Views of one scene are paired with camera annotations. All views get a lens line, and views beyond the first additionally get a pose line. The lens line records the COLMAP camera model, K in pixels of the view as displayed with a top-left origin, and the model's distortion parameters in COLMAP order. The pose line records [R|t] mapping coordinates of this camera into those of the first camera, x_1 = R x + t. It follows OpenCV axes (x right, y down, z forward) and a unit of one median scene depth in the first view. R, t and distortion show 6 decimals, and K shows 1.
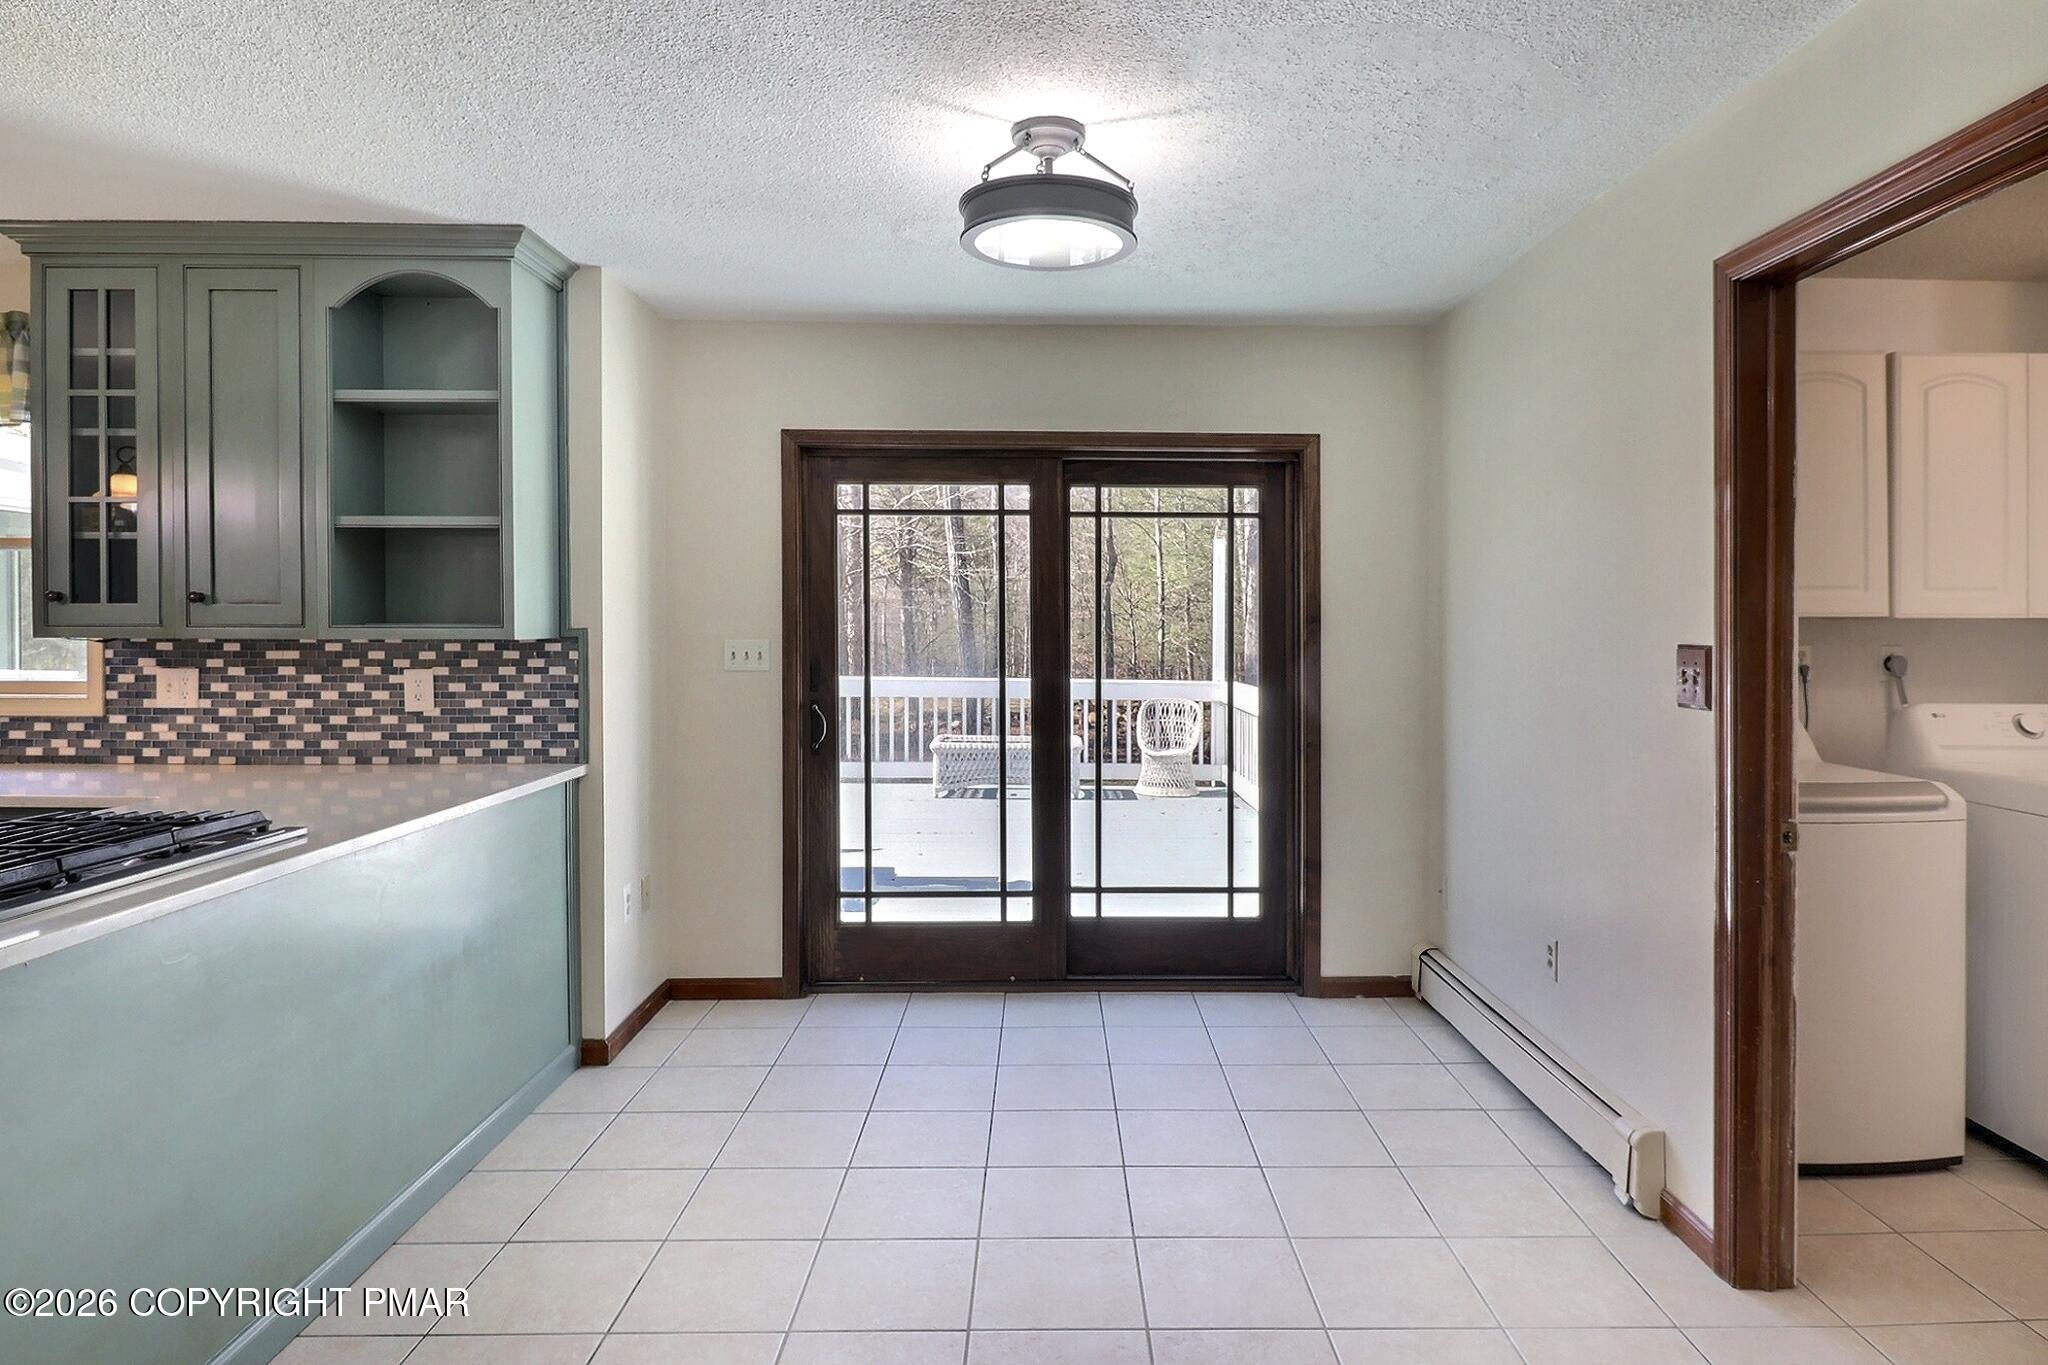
lens RADIAL K [[1218.8, 0, 1070.0], [0, 1218.8, 623.2], [0, 0, 1]] dist [0.014522, -0.016243]
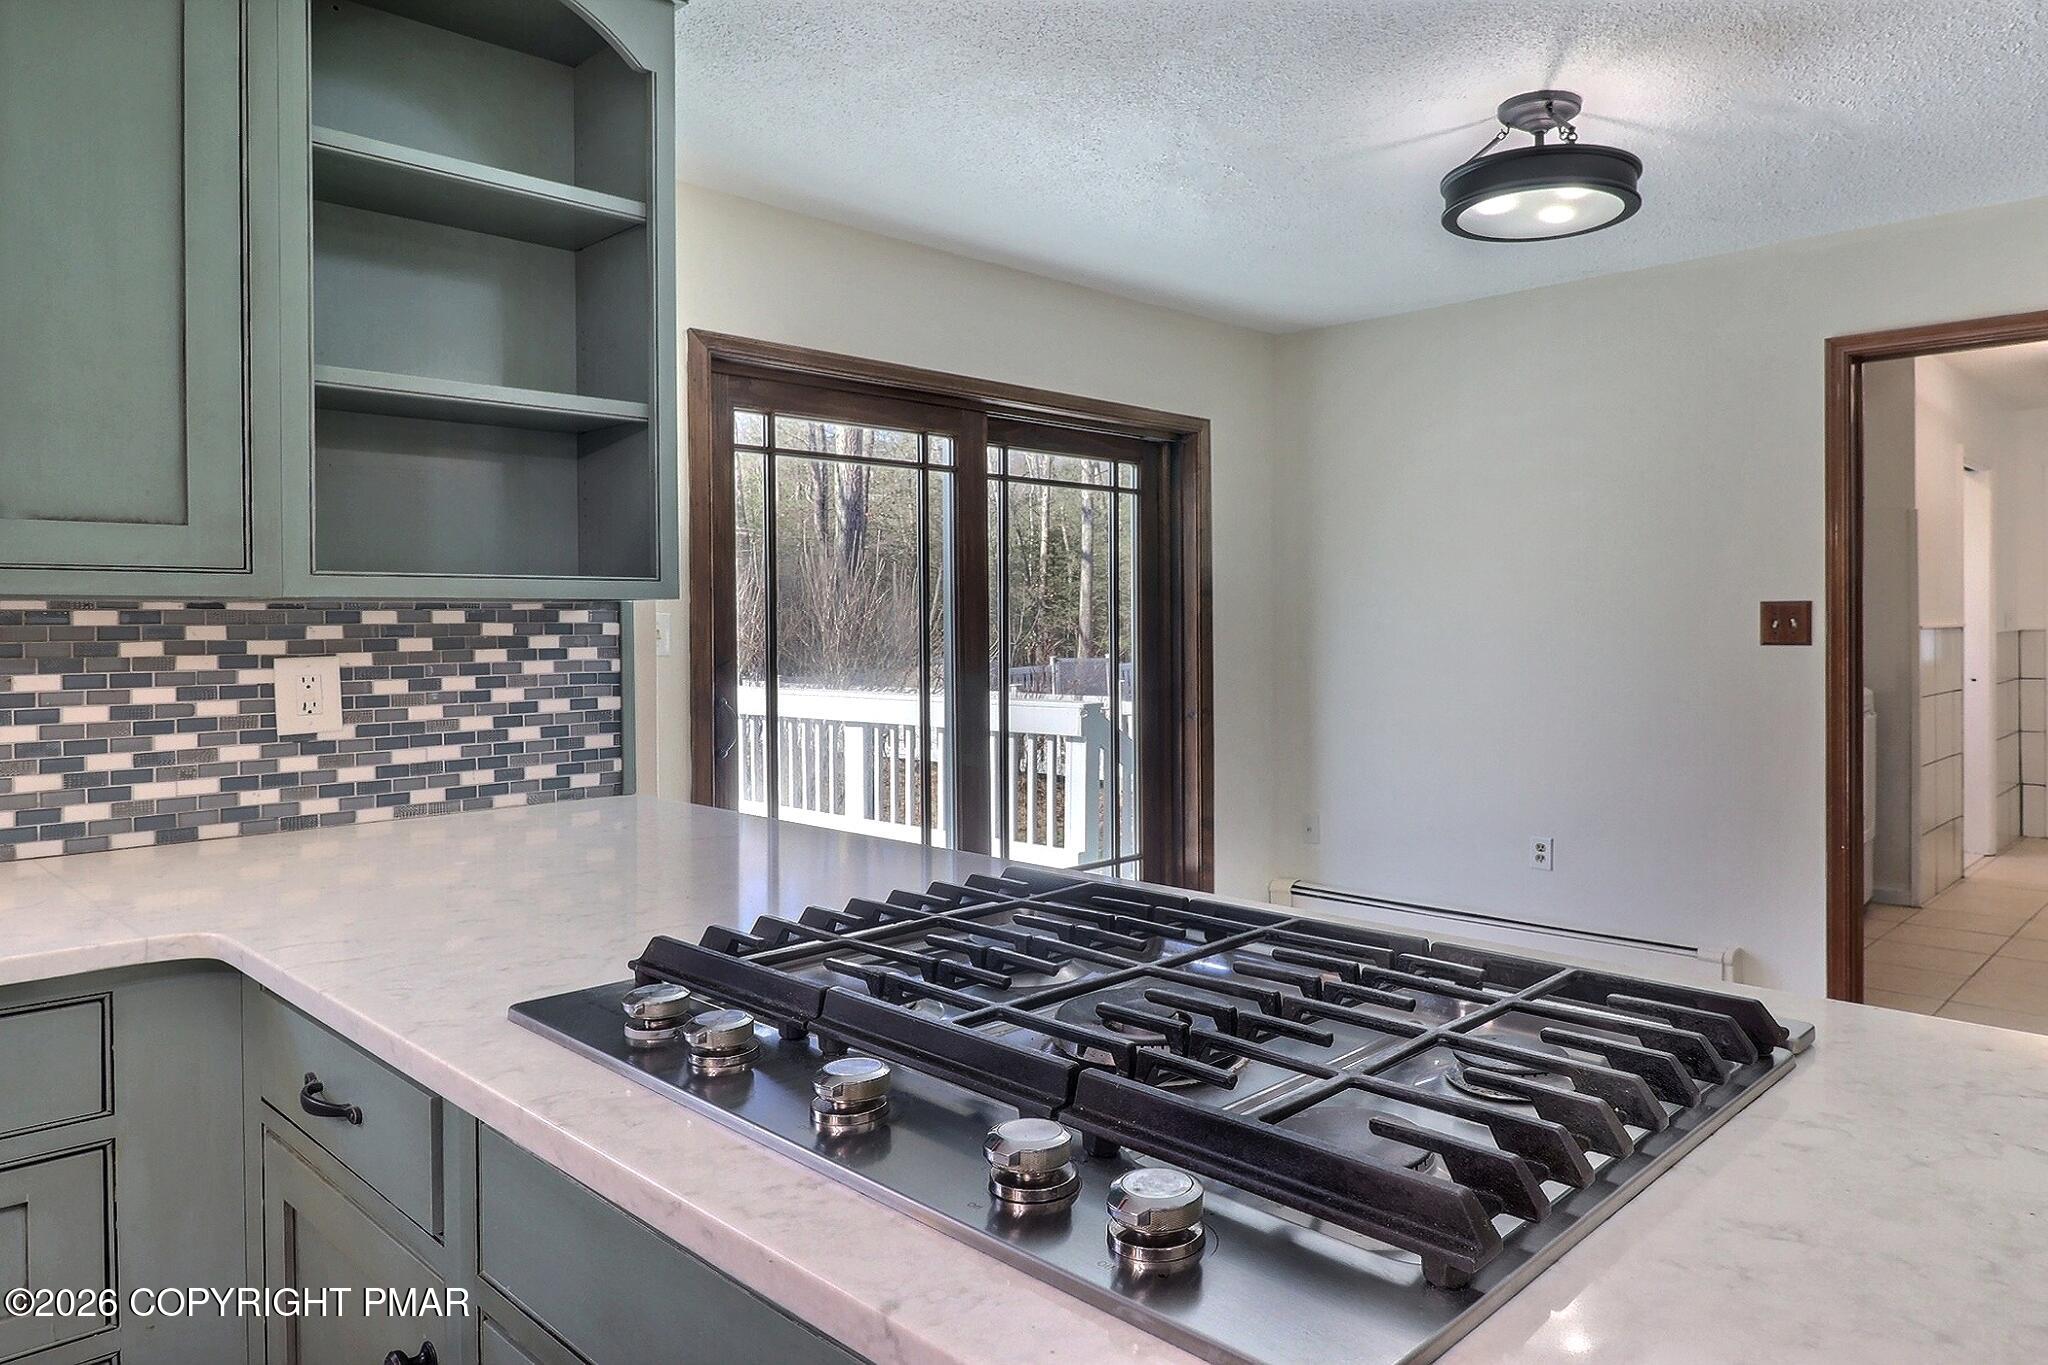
lens RADIAL K [[1218.8, 0, 1032.8], [0, 1218.8, 627.4], [0, 0, 1]] dist [0.014522, -0.016243]
pose [[0.704016, -0.005907, 0.710159, -0.693762], [0.004871, 0.999982, 0.003489, 0.023620], [-0.710167, 0.001003, 0.704032, 0.374675]]
